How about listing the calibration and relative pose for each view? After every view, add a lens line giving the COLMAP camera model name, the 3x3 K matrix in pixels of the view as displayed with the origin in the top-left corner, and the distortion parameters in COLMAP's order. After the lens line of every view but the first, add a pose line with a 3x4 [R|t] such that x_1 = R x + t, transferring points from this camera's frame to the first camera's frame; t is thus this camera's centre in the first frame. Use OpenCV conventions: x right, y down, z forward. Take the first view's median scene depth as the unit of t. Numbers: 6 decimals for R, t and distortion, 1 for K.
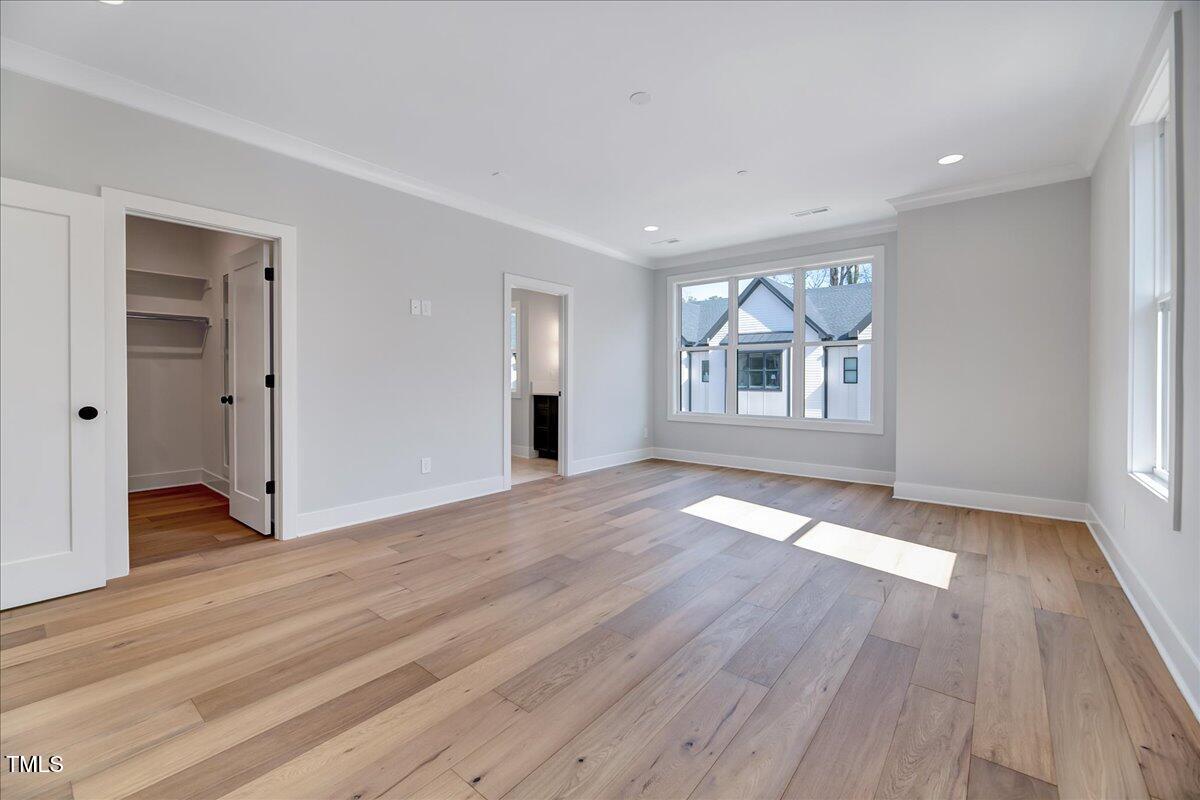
lens RADIAL K [[492.5, 0, 595.7], [0, 492.5, 382.5], [0, 0, 1]] dist [0.000180, 0.000118]
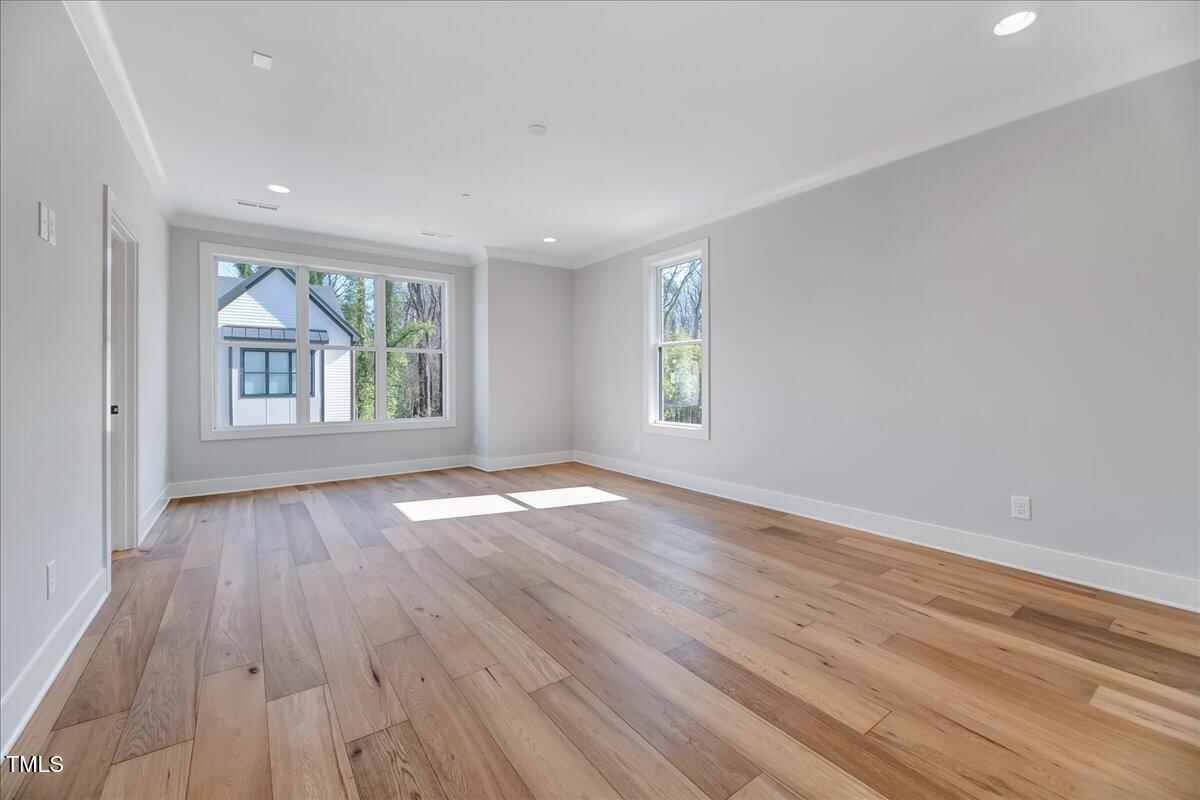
lens RADIAL K [[492.5, 0, 613.3], [0, 492.5, 379.5], [0, 0, 1]] dist [0.000180, 0.000118]
pose [[0.231747, 0.000233, 0.972776, -0.751976], [0.009090, 0.999956, -0.002405, -0.007480], [-0.972734, 0.009400, 0.231735, 0.454981]]
